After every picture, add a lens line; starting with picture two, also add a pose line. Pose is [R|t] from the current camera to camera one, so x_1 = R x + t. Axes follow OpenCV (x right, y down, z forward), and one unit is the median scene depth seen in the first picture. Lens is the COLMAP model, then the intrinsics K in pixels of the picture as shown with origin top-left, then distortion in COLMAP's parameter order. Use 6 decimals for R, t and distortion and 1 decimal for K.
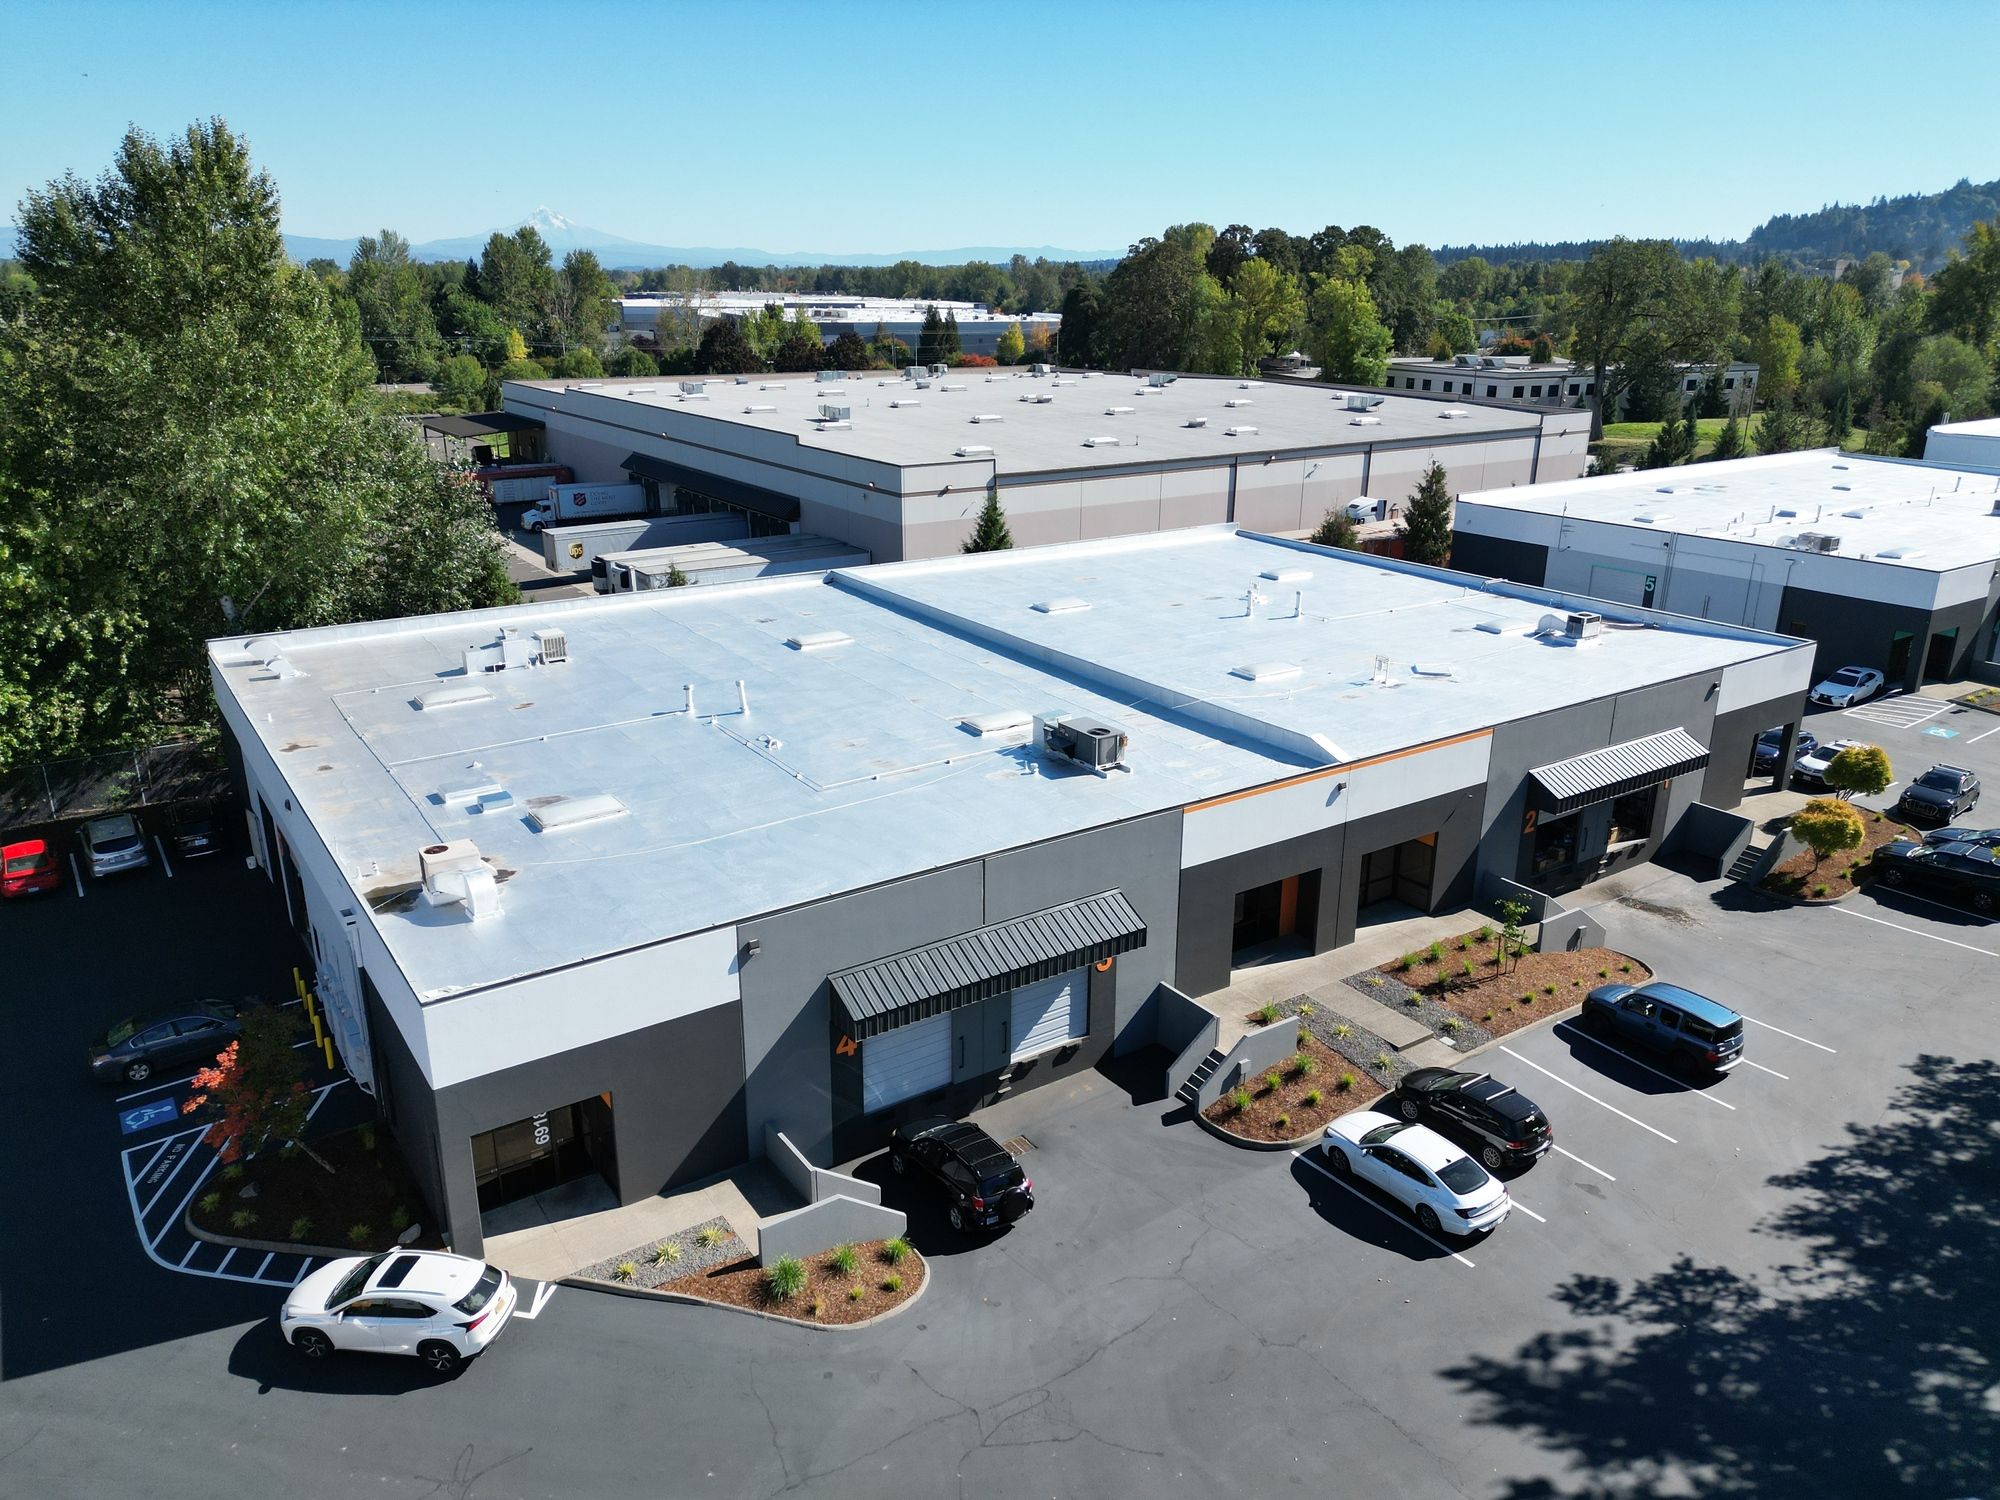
lens RADIAL K [[1416.2, 0, 1000.0], [0, 1416.2, 750.0], [0, 0, 1]] dist [0.075554, -0.059377]
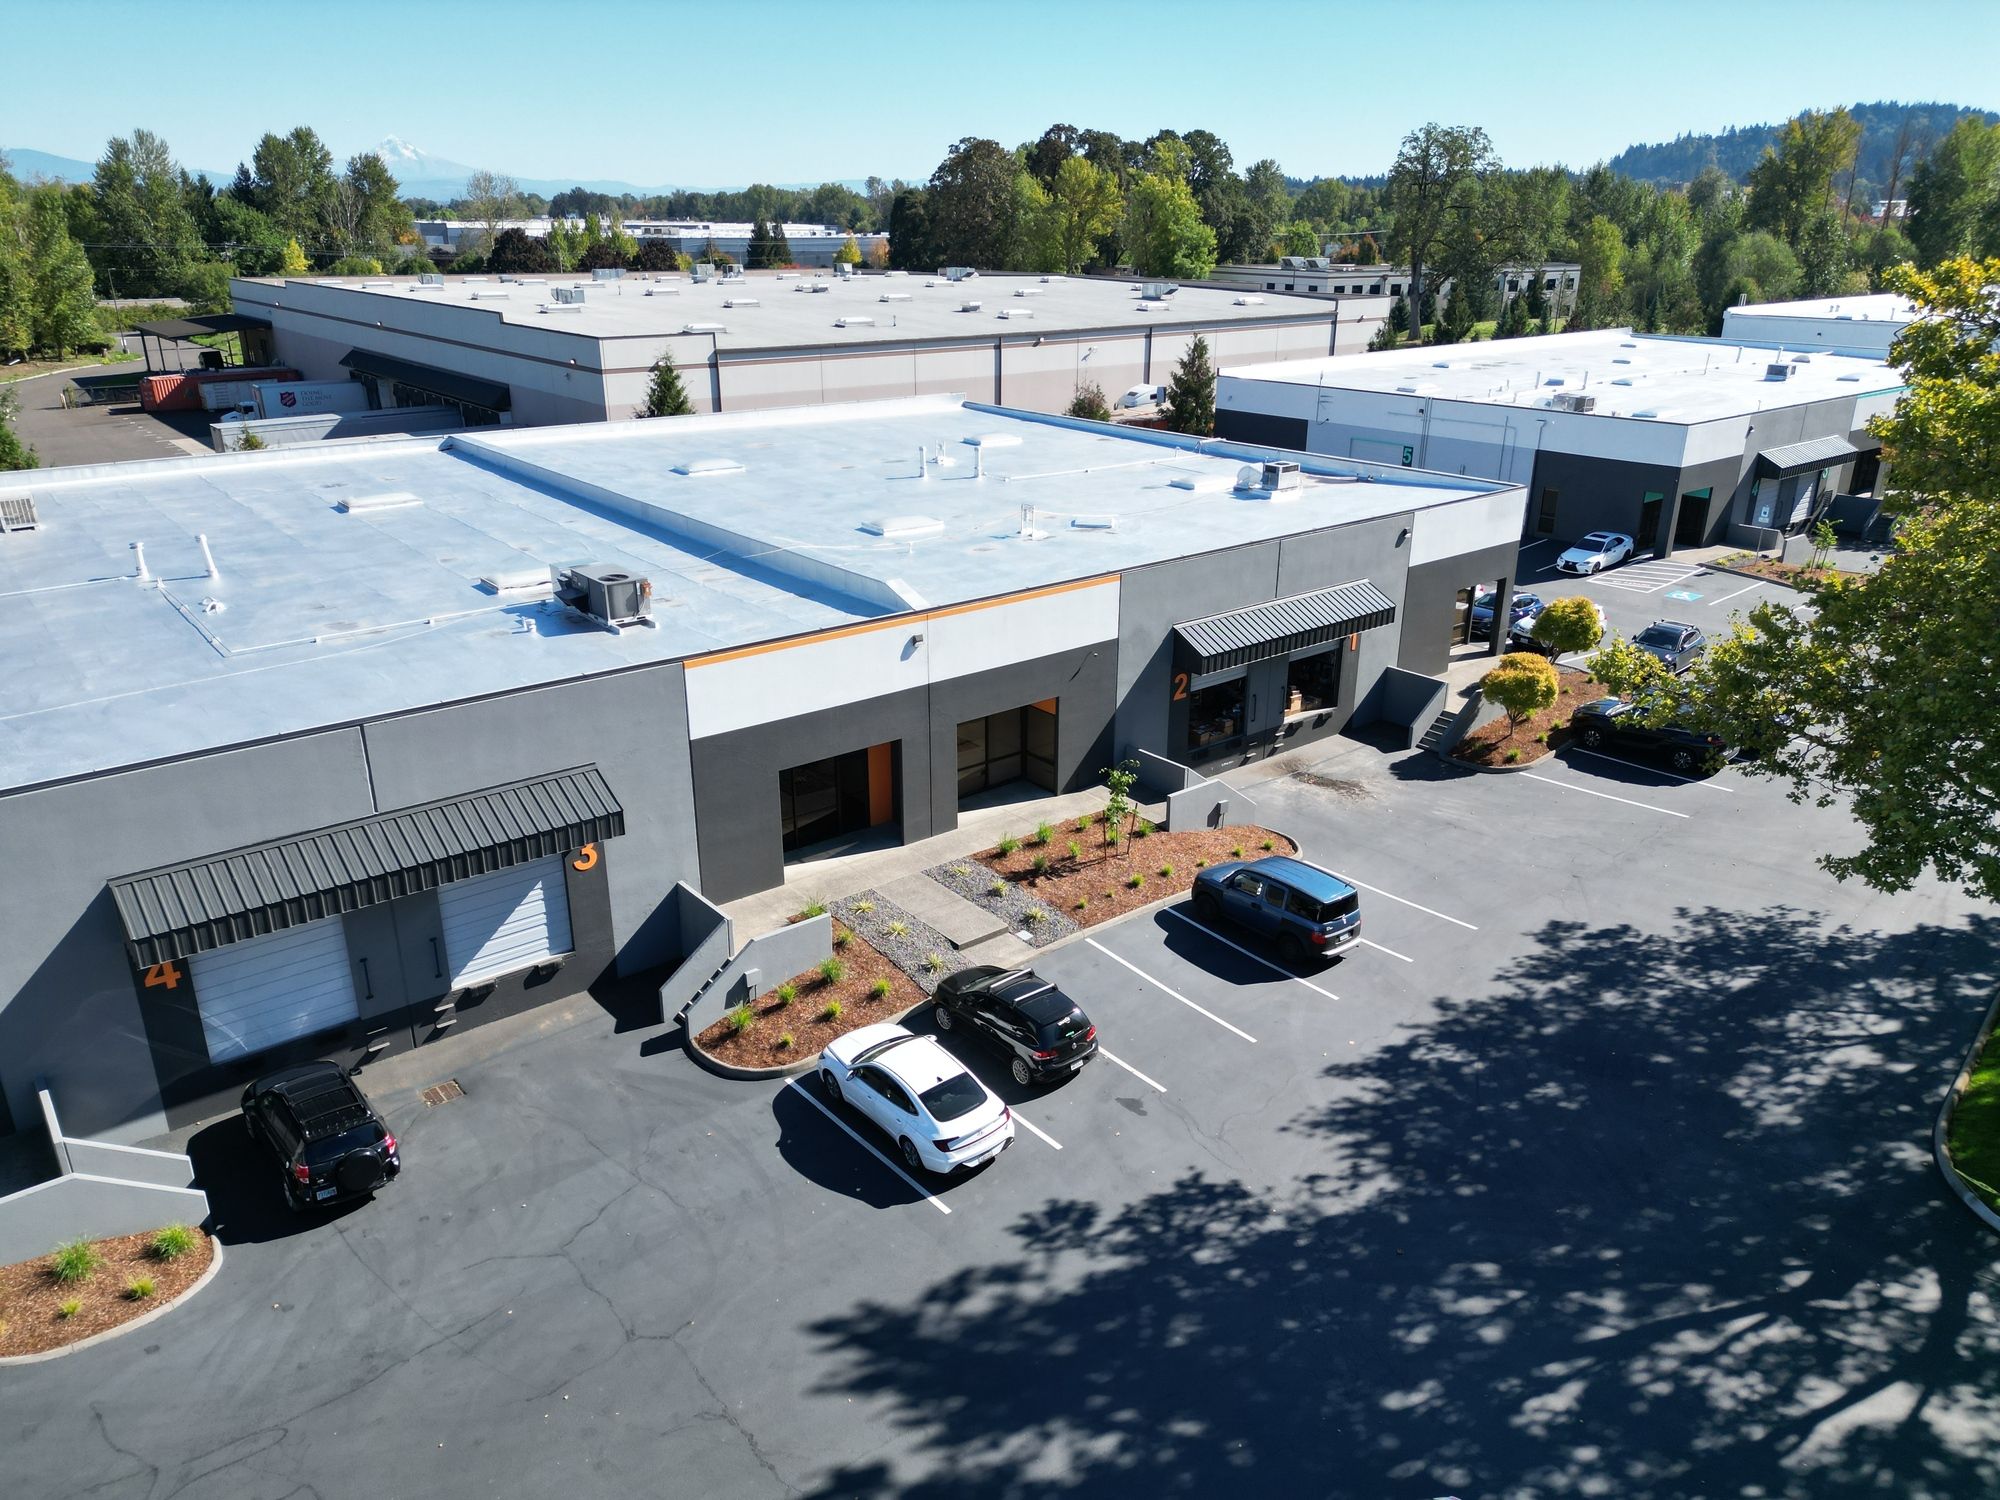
lens RADIAL K [[1416.2, 0, 1000.0], [0, 1416.2, 750.0], [0, 0, 1]] dist [0.075554, -0.059377]
pose [[0.996737, -0.032094, 0.074062, 0.170533], [0.029050, 0.998703, 0.041820, 0.043134], [-0.075308, -0.039532, 0.996376, 0.131141]]
